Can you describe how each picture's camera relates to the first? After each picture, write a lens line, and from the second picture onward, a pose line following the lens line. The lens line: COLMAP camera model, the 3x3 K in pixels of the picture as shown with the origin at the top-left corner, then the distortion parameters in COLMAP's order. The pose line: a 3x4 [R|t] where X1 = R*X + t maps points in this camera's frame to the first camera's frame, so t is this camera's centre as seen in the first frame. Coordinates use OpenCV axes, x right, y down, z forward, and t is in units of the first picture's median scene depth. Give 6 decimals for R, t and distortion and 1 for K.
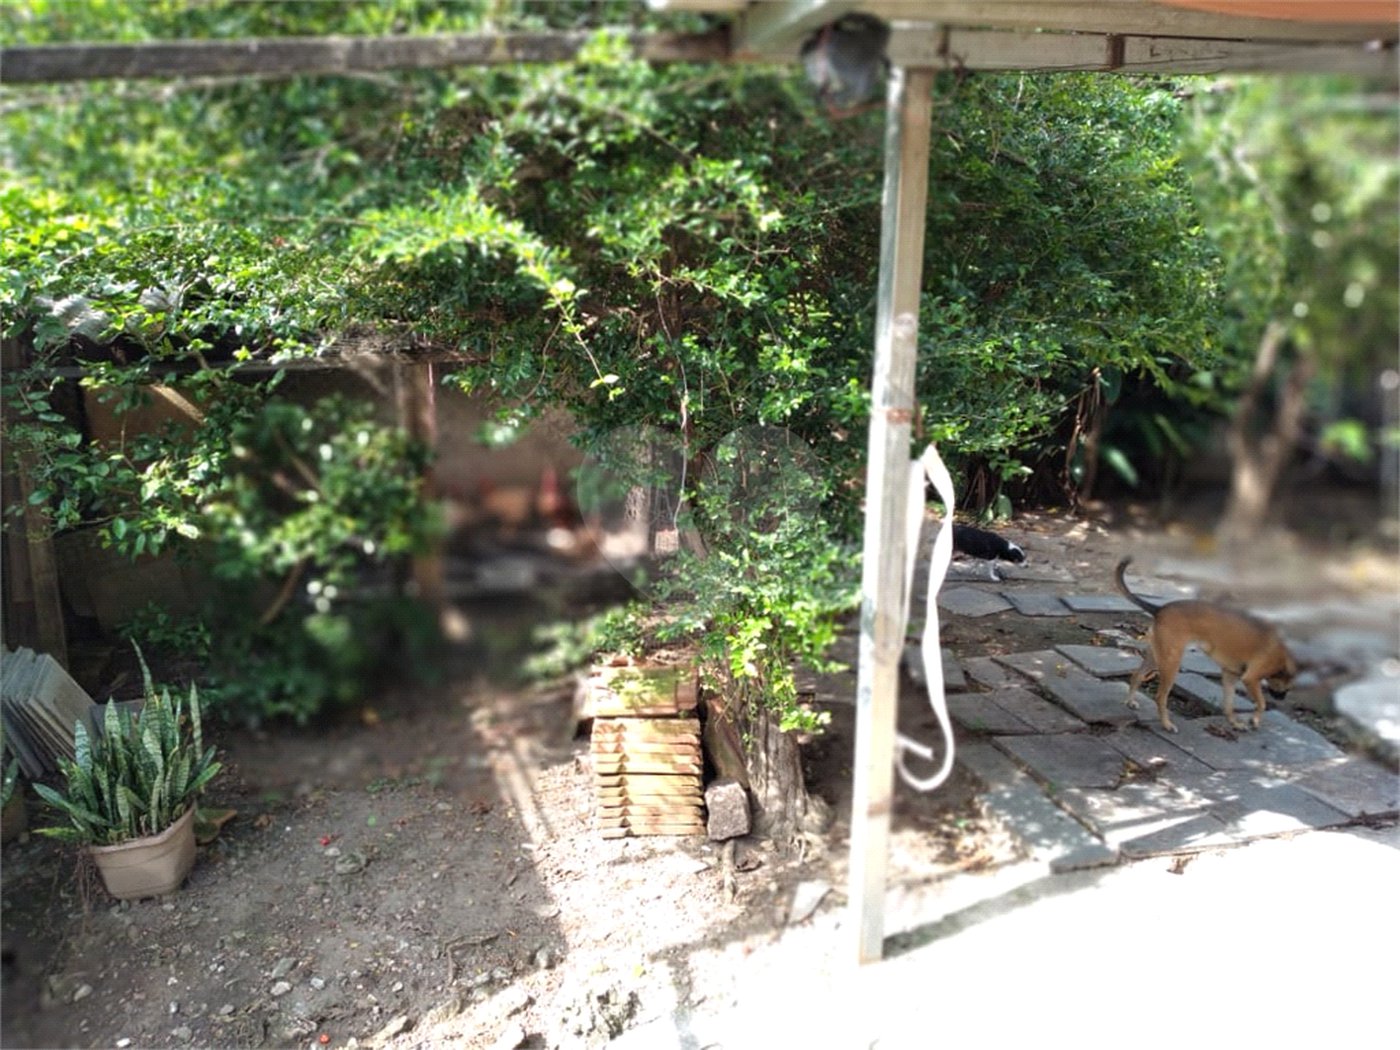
lens RADIAL K [[1107.5, 0, 700.3], [0, 1107.5, 528.4], [0, 0, 1]] dist [0.036335, -0.062667]
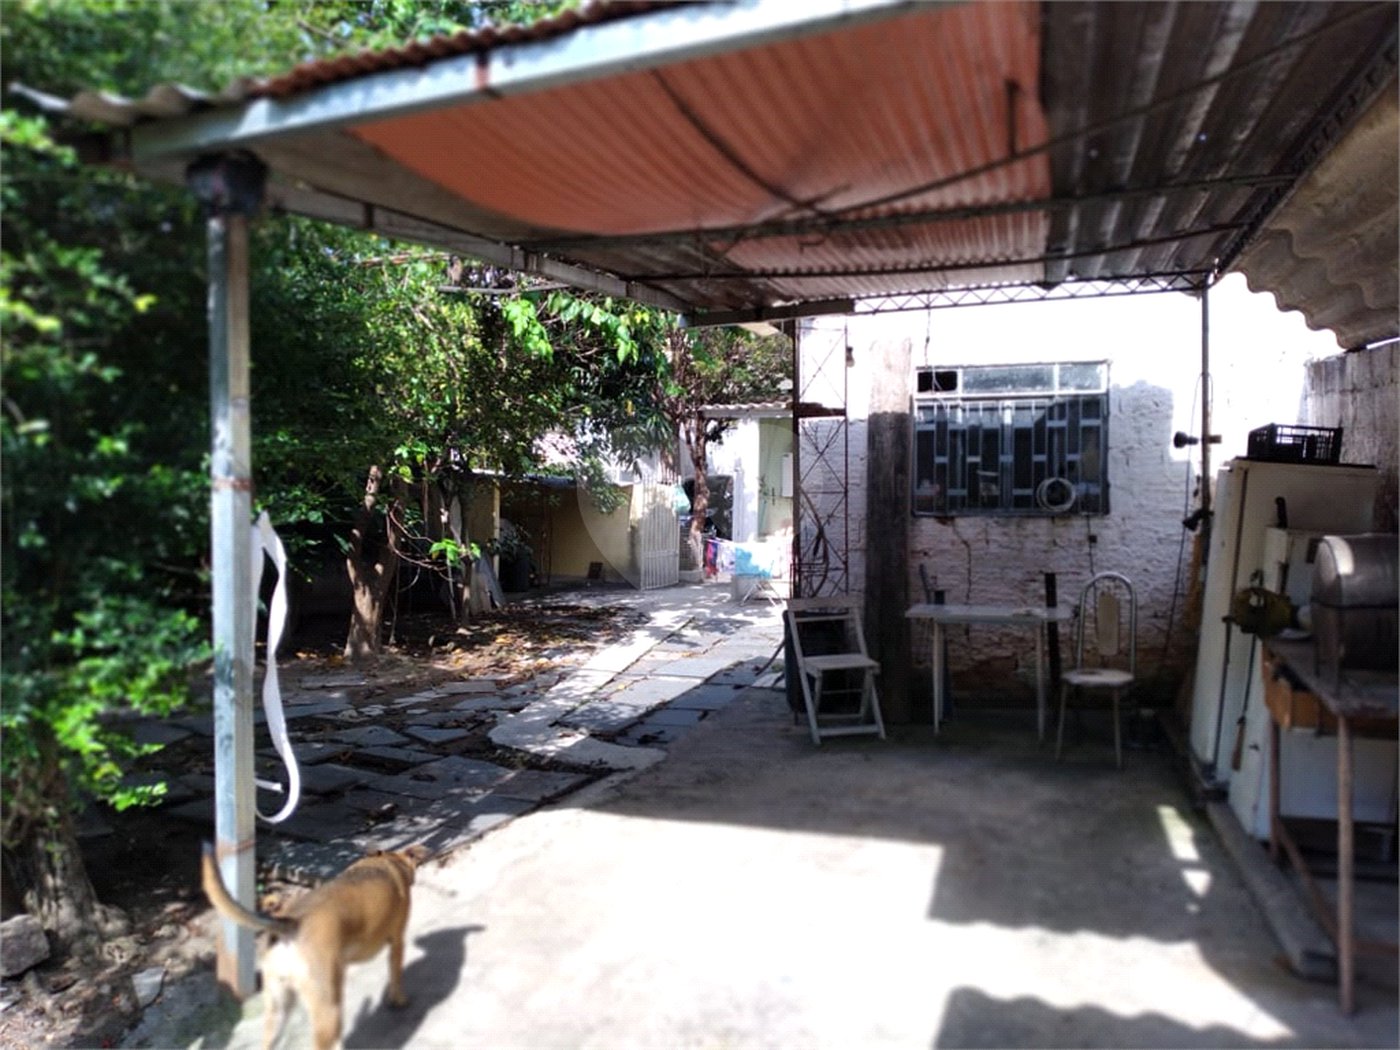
lens RADIAL K [[1107.5, 0, 697.4], [0, 1107.5, 521.4], [0, 0, 1]] dist [0.036335, -0.062667]
pose [[0.653859, -0.028734, 0.756071, -0.294846], [0.166881, 0.980146, -0.107071, 0.106145], [-0.737983, 0.196184, 0.645673, -0.073699]]
